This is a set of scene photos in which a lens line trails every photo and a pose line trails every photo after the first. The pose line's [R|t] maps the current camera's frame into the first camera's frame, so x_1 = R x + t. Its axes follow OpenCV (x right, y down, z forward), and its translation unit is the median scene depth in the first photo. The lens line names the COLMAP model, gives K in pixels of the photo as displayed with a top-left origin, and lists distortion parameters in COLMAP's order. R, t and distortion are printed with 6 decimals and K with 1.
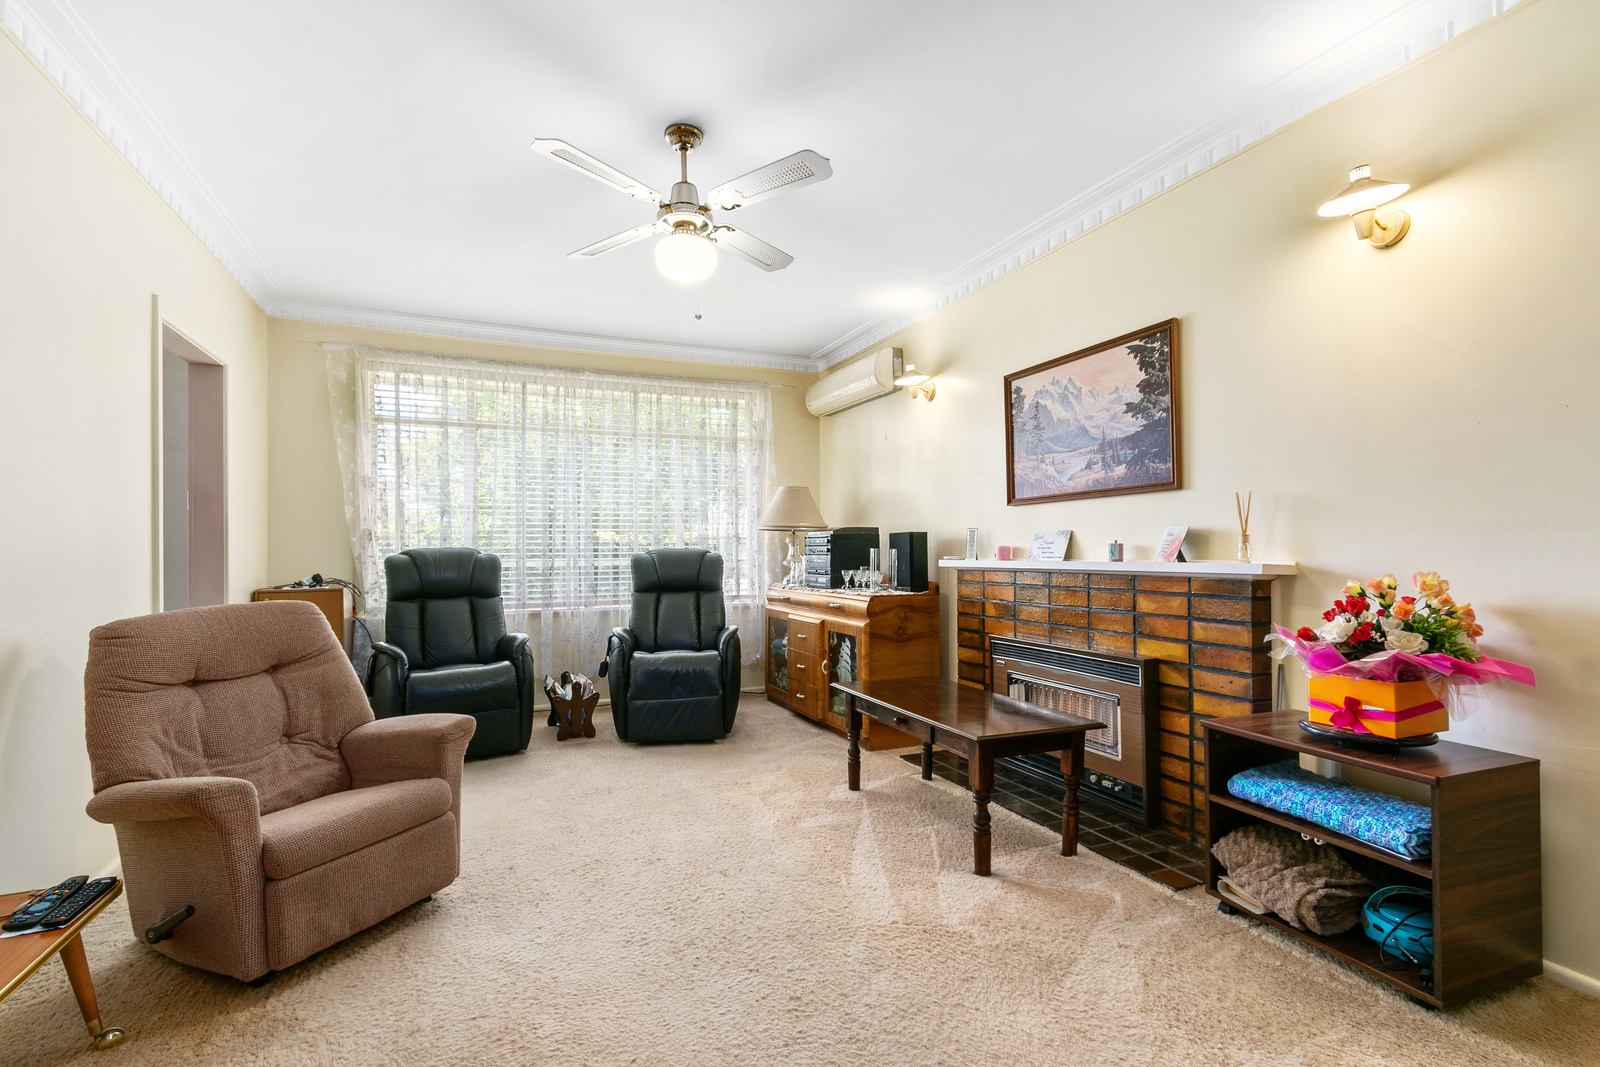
lens RADIAL K [[722.6, 0, 784.6], [0, 722.6, 541.3], [0, 0, 1]] dist [0.009538, -0.006515]
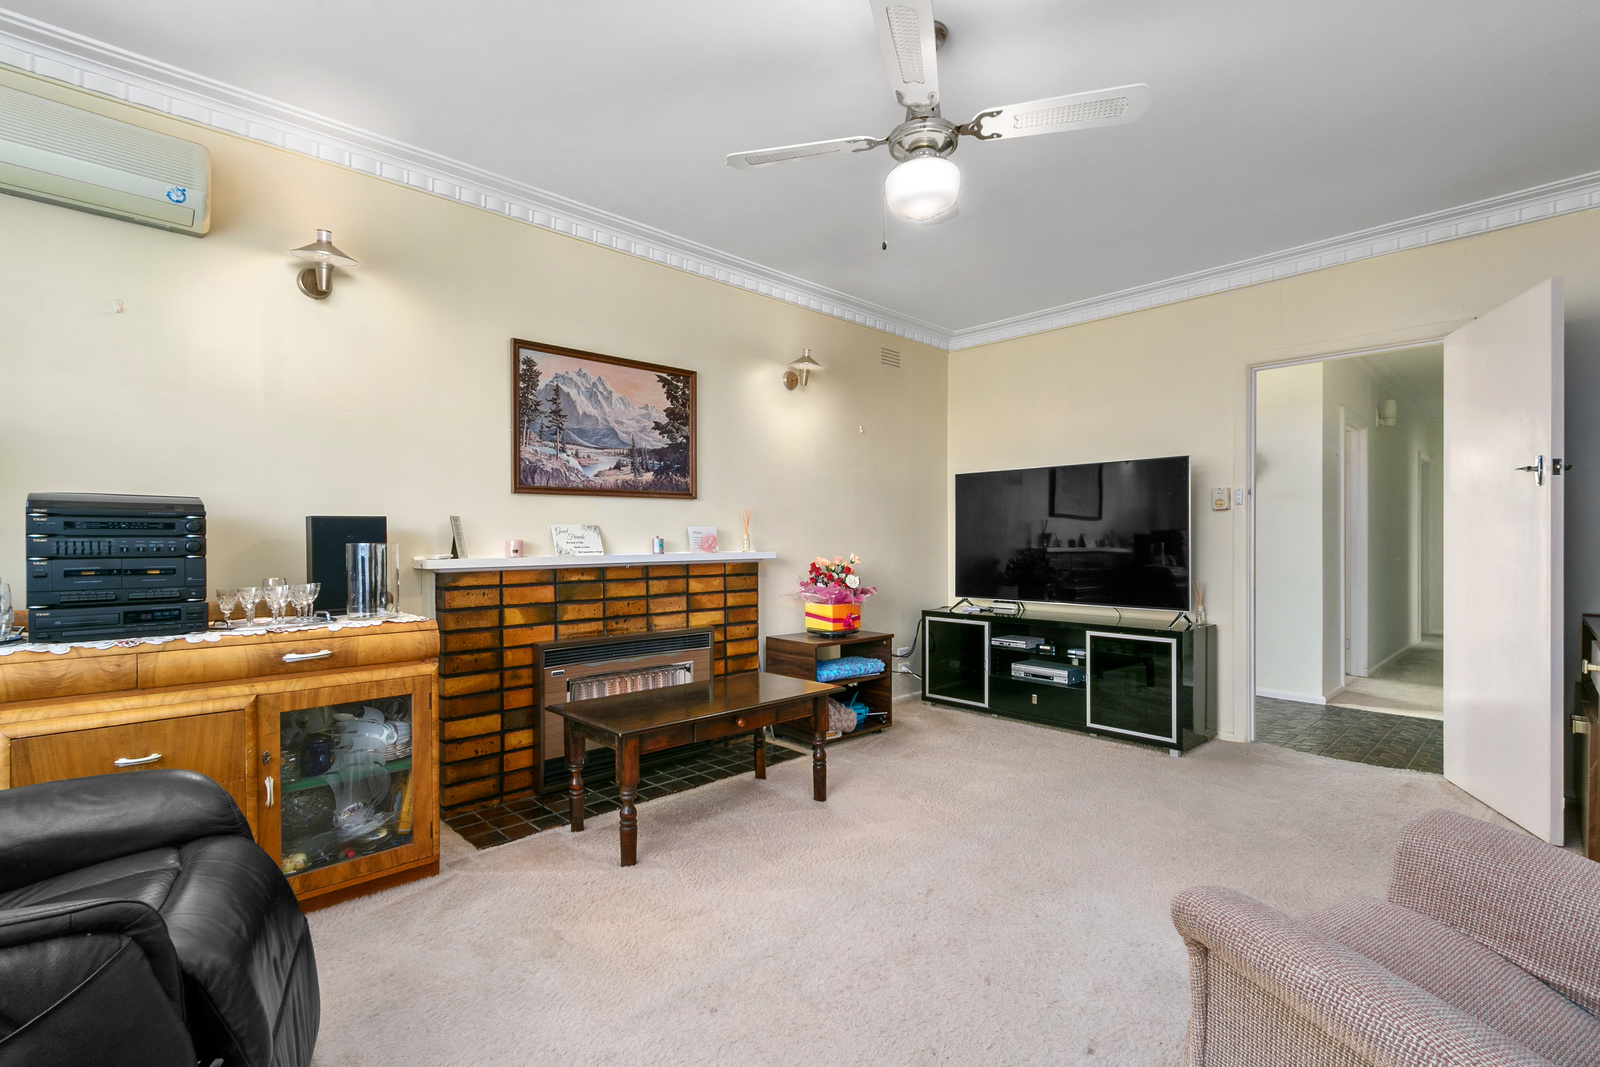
lens RADIAL K [[722.6, 0, 784.6], [0, 722.6, 541.3], [0, 0, 1]] dist [0.009538, -0.006515]
pose [[-0.337023, 0.006366, 0.941475, -0.713257], [-0.005432, 0.999947, -0.008706, 0.015935], [-0.941481, -0.008048, -0.336971, 1.185114]]
